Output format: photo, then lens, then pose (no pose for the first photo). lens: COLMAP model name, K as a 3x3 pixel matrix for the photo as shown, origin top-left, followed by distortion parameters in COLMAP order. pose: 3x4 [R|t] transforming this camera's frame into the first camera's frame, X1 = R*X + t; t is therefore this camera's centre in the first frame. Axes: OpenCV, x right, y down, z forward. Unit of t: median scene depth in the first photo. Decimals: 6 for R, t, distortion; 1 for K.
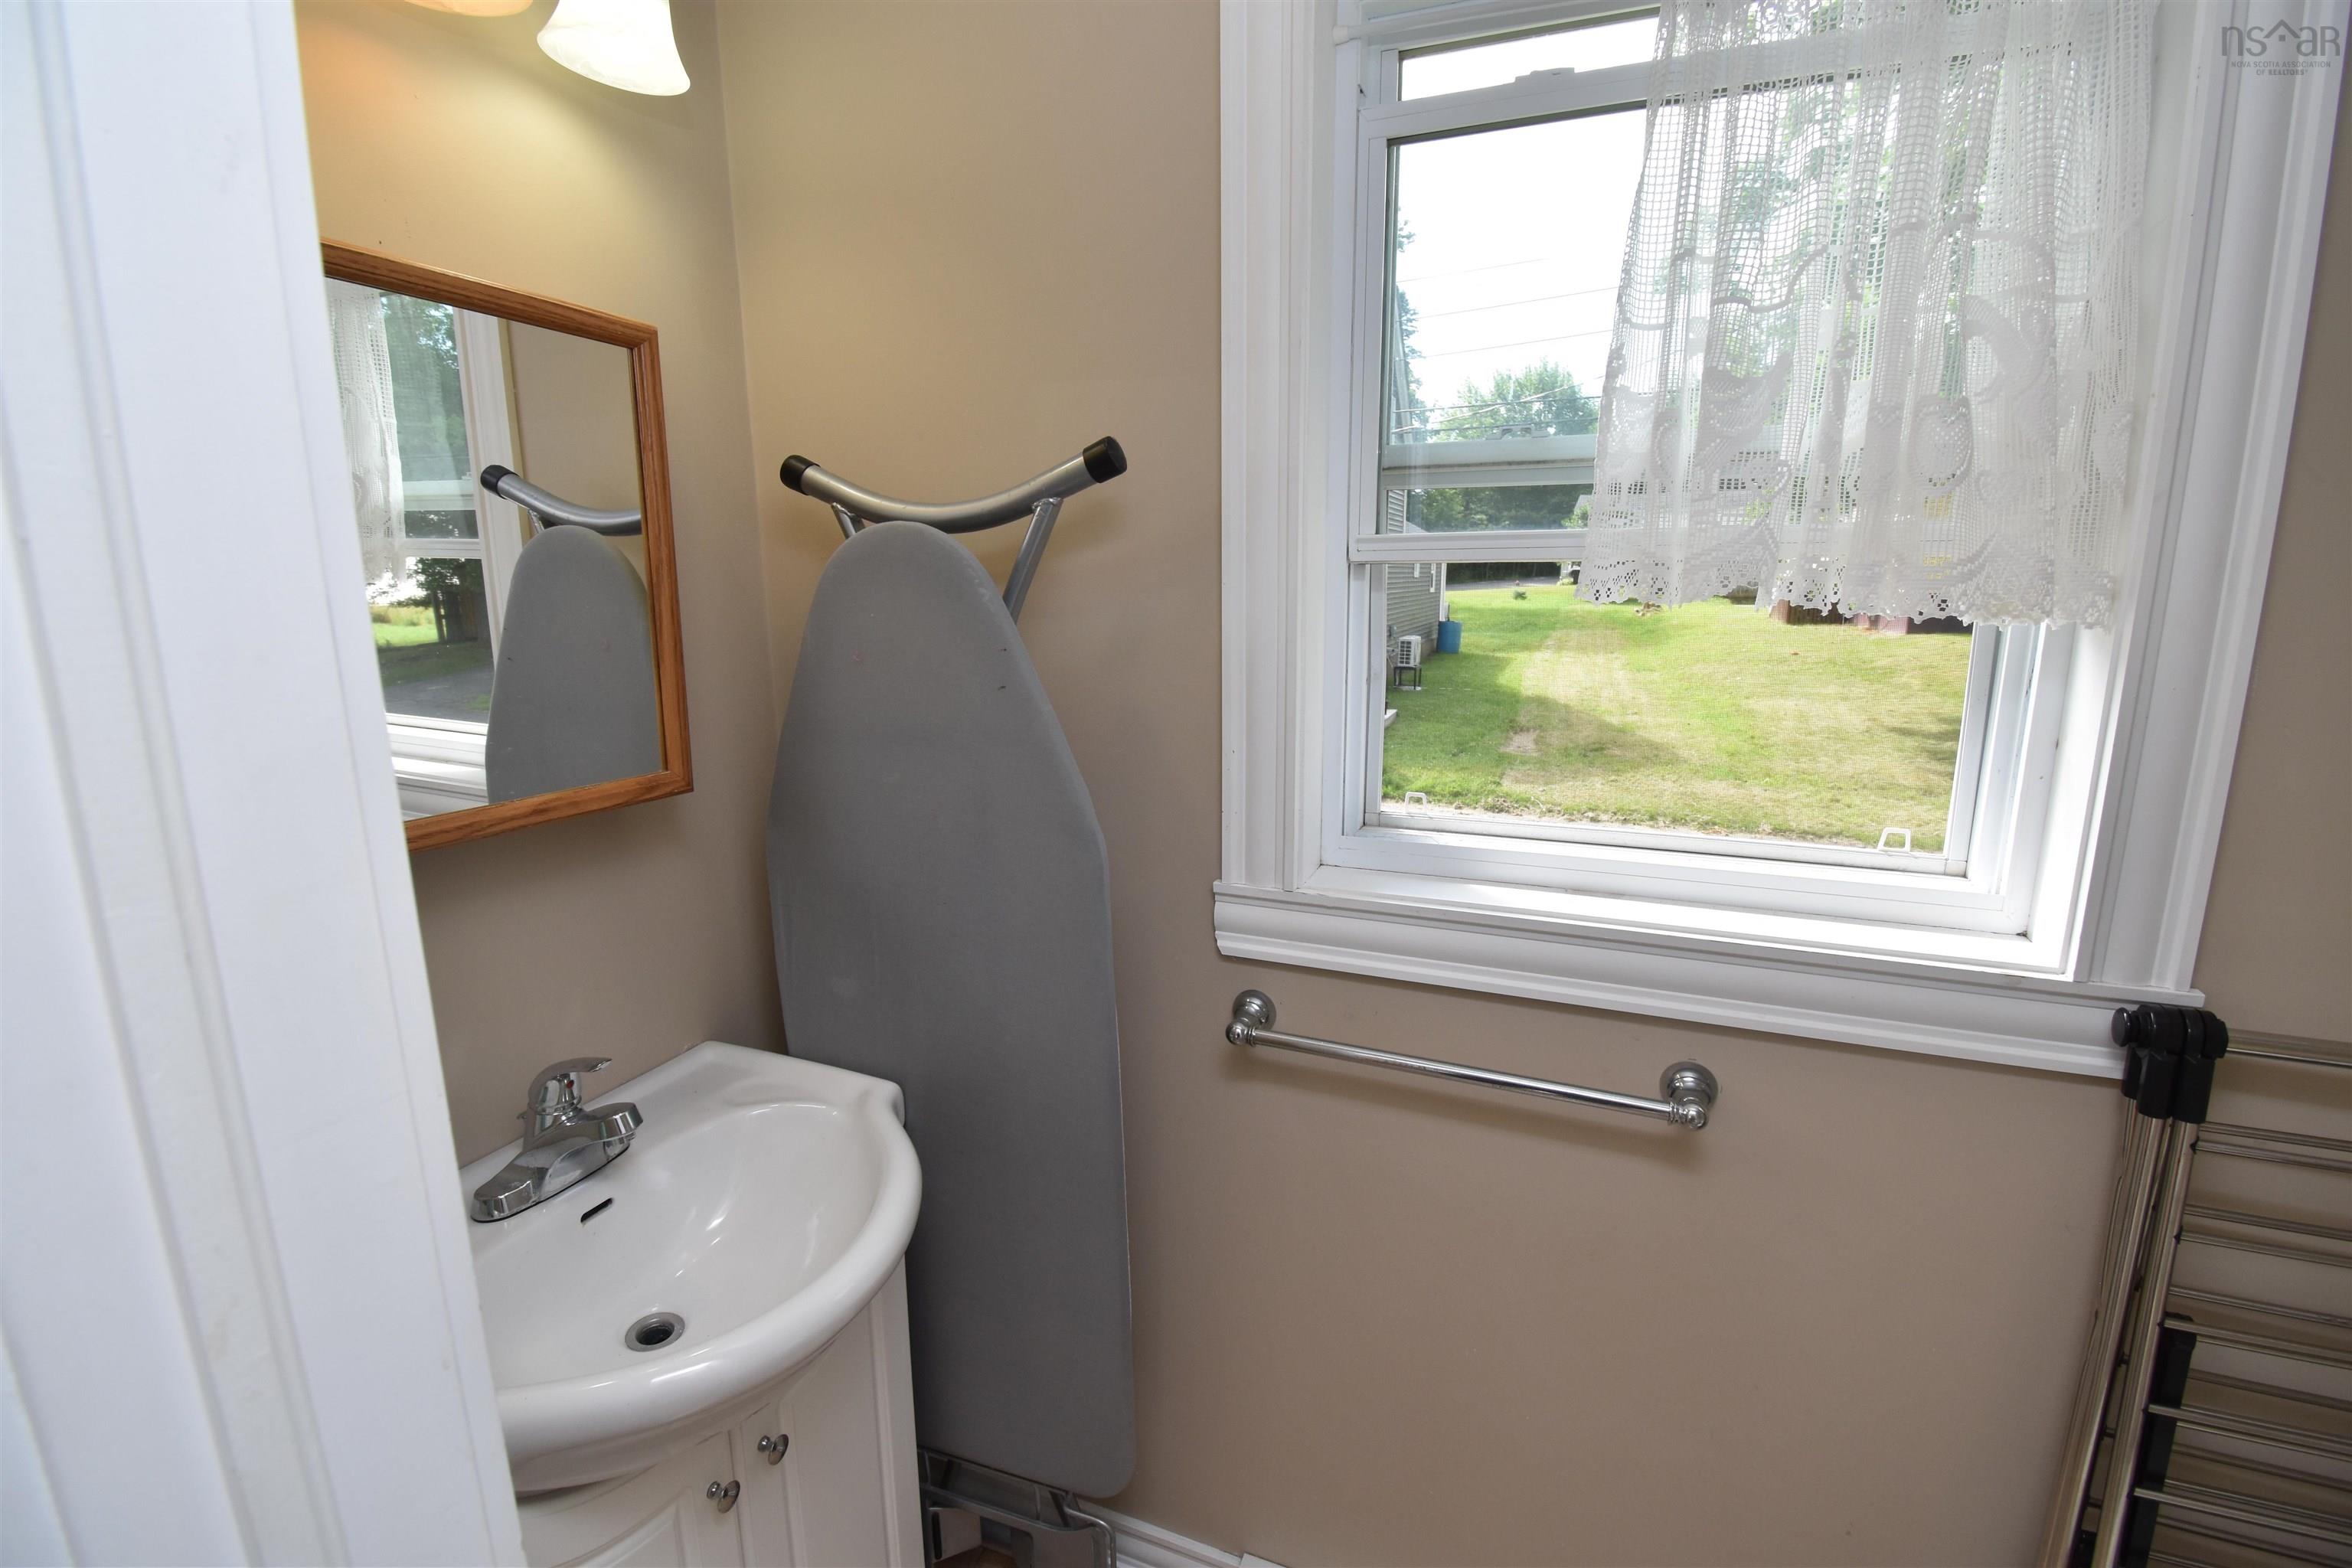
lens RADIAL K [[1031.3, 0, 1176.0], [0, 1031.3, 784.0], [0, 0, 1]] dist [0.019314, -0.026837]
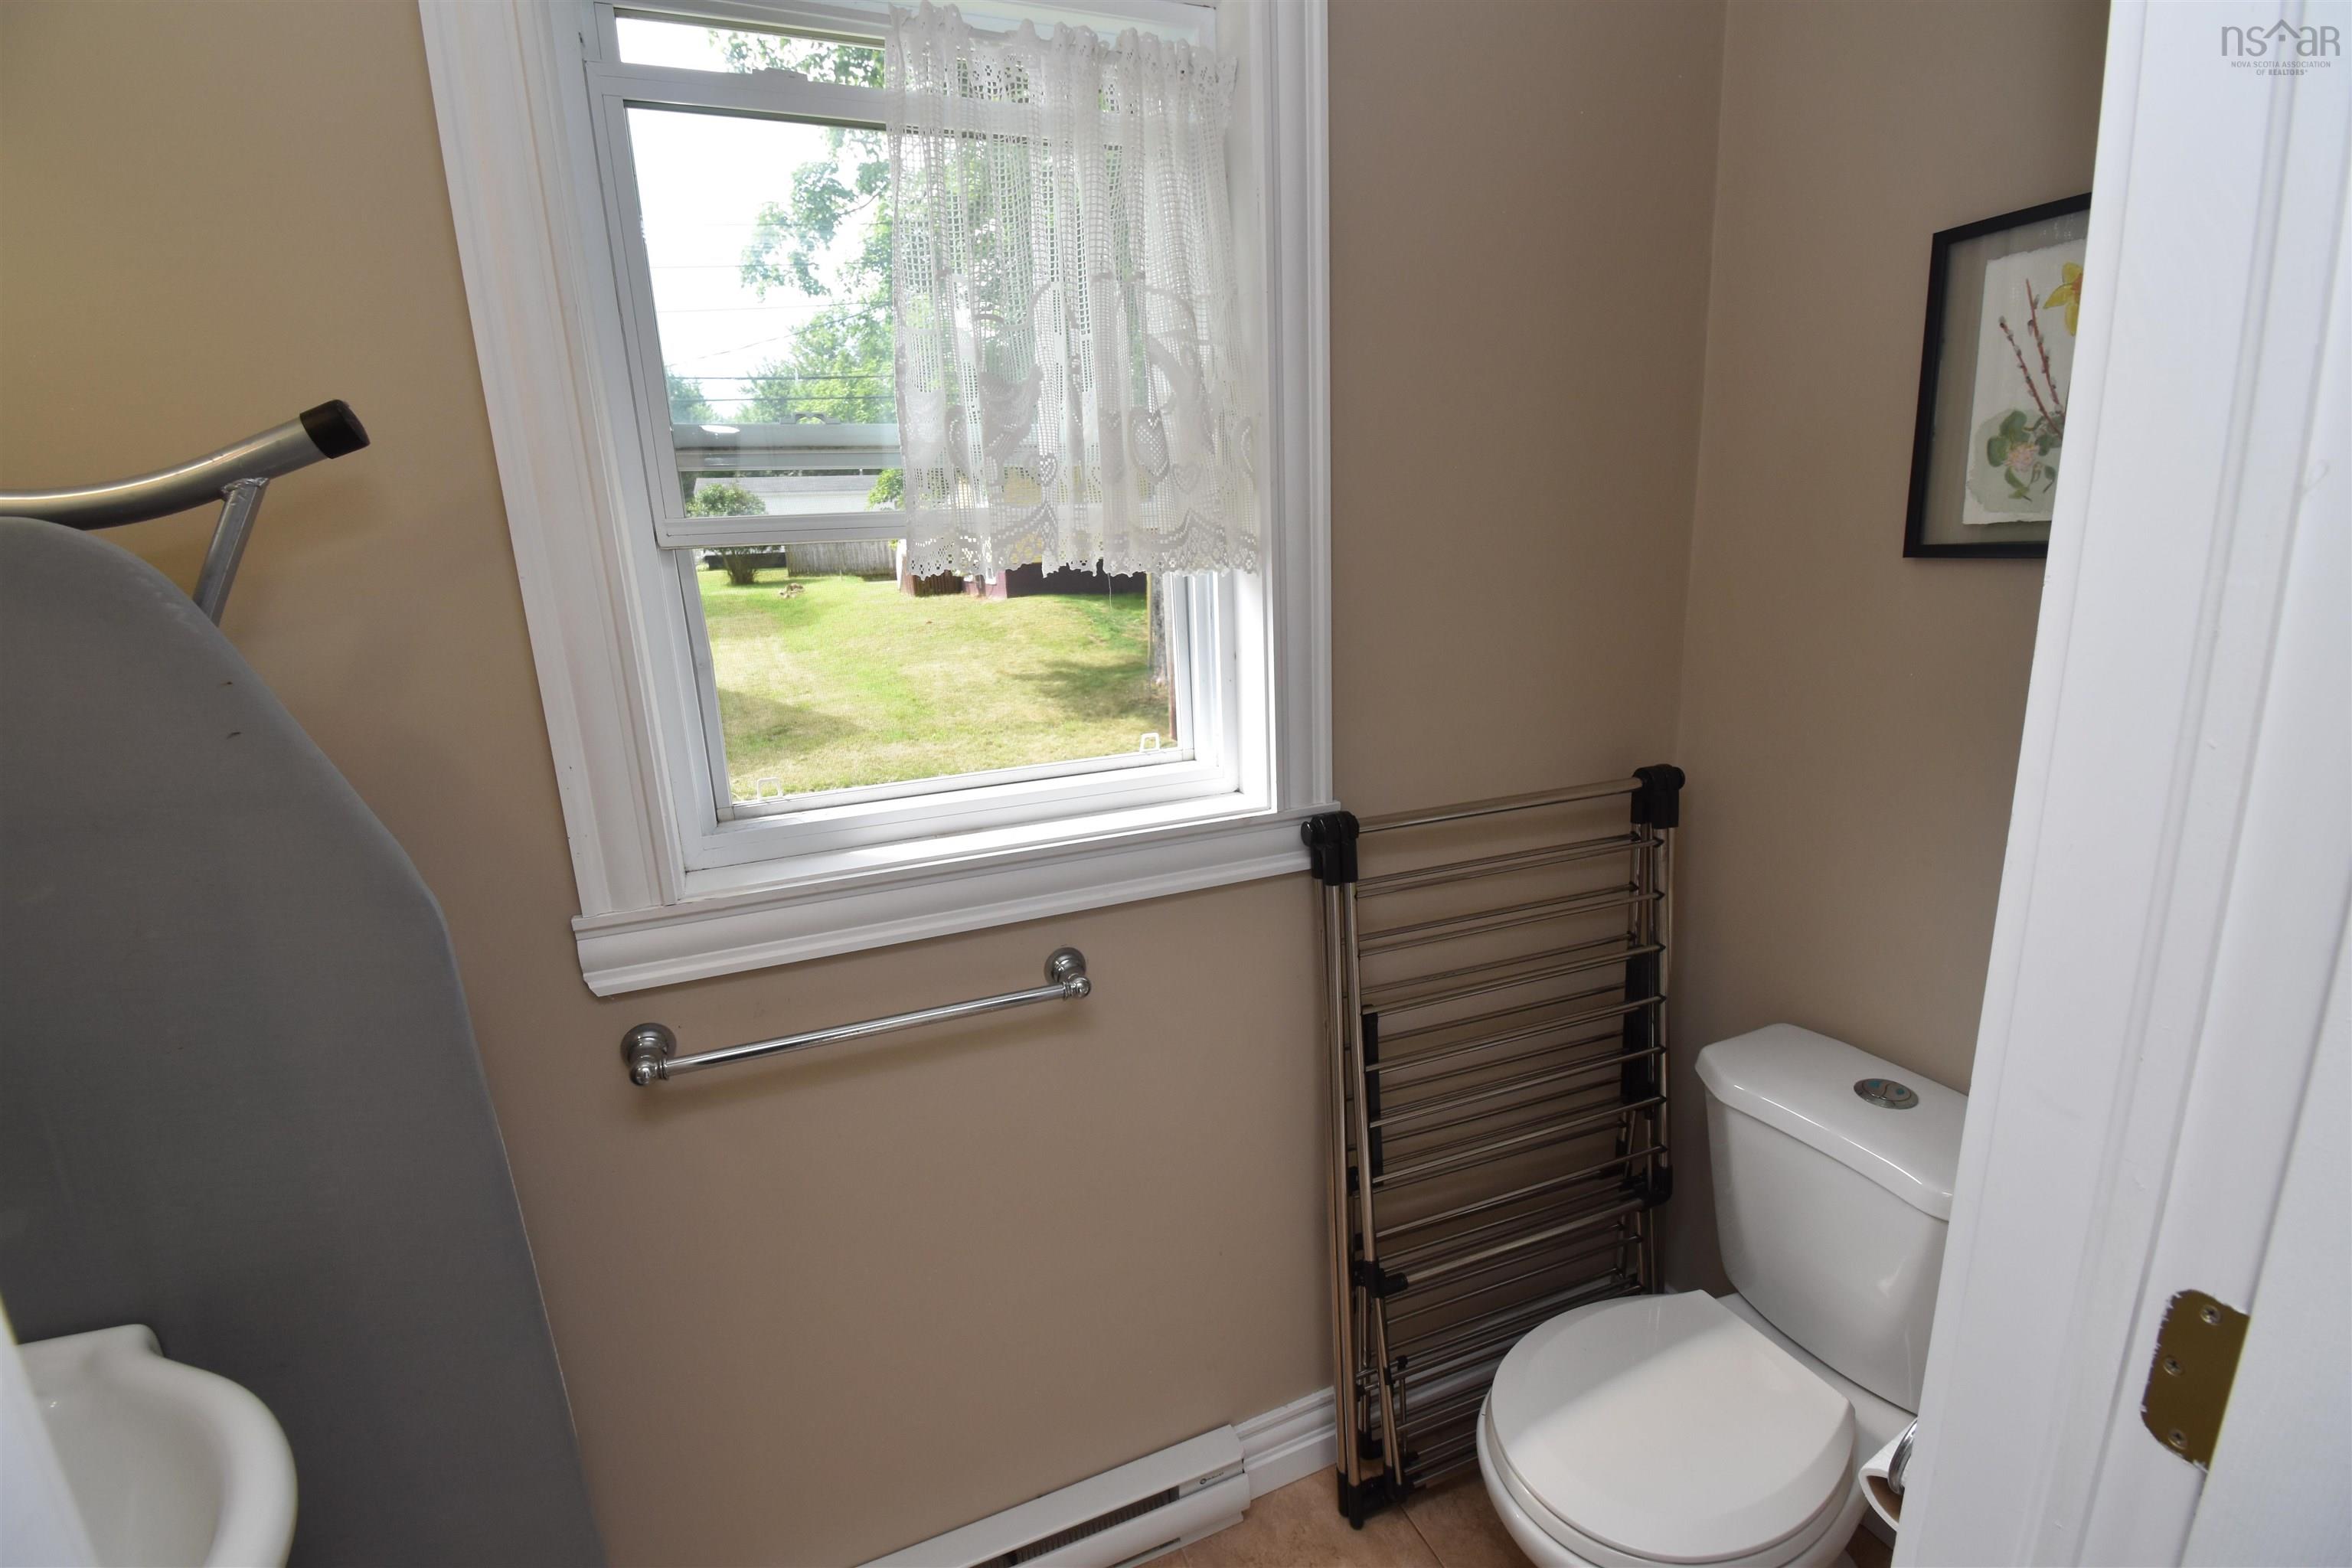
lens RADIAL K [[1031.3, 0, 1176.0], [0, 1031.3, 784.0], [0, 0, 1]] dist [0.019314, -0.026837]
pose [[0.714537, -0.188856, 0.673624, -0.185971], [0.179223, 0.980157, 0.084686, 0.000139], [-0.676251, 0.060217, 0.734206, 0.004934]]
